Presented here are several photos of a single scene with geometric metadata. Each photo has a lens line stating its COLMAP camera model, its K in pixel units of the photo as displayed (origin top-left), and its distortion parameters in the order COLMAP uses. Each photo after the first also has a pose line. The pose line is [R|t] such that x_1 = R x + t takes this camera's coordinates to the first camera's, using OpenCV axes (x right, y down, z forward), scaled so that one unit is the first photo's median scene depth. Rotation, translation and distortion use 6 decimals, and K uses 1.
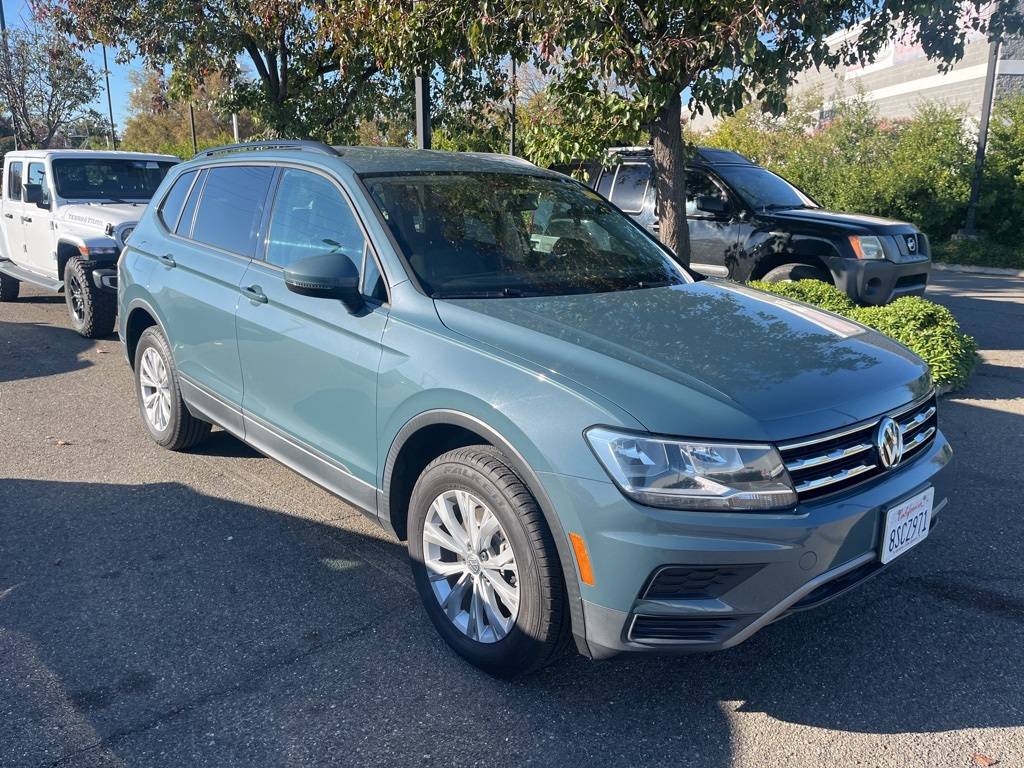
lens RADIAL K [[730.3, 0, 512.0], [0, 730.3, 384.0], [0, 0, 1]] dist [0.076140, -0.112276]
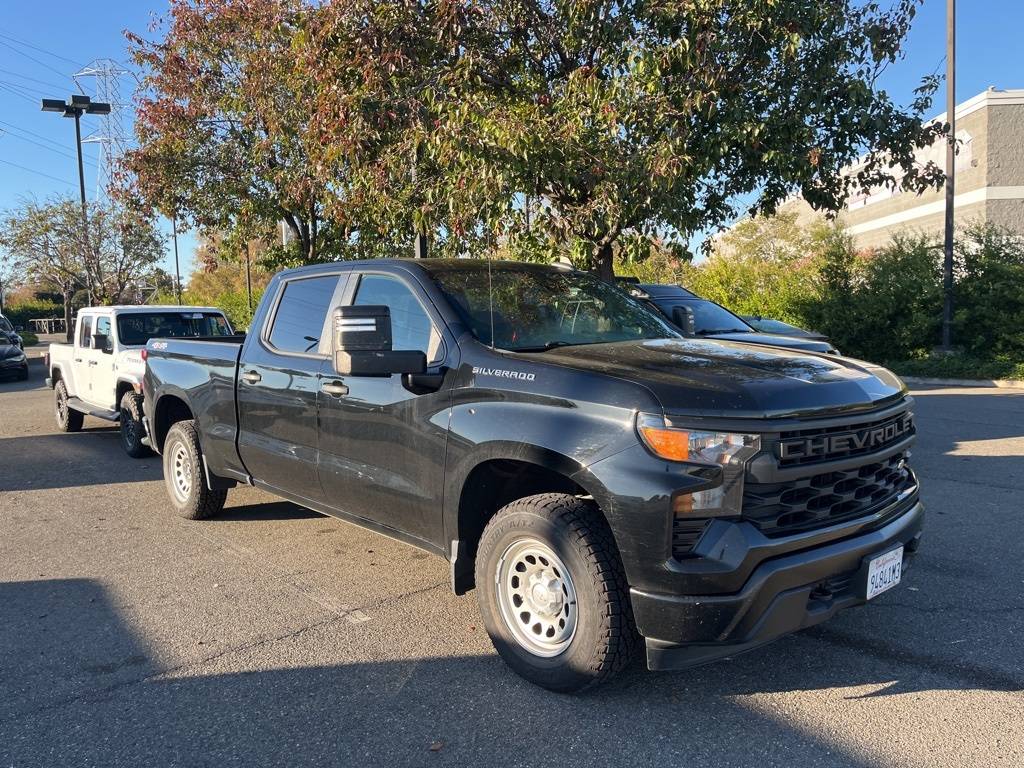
lens RADIAL K [[764.1, 0, 512.0], [0, 764.1, 384.0], [0, 0, 1]] dist [0.004127, -0.001796]
pose [[0.996854, -0.029324, -0.073641, 0.088920], [0.015932, 0.984217, -0.176249, 0.032465], [0.077647, 0.174521, 0.981587, -0.129497]]
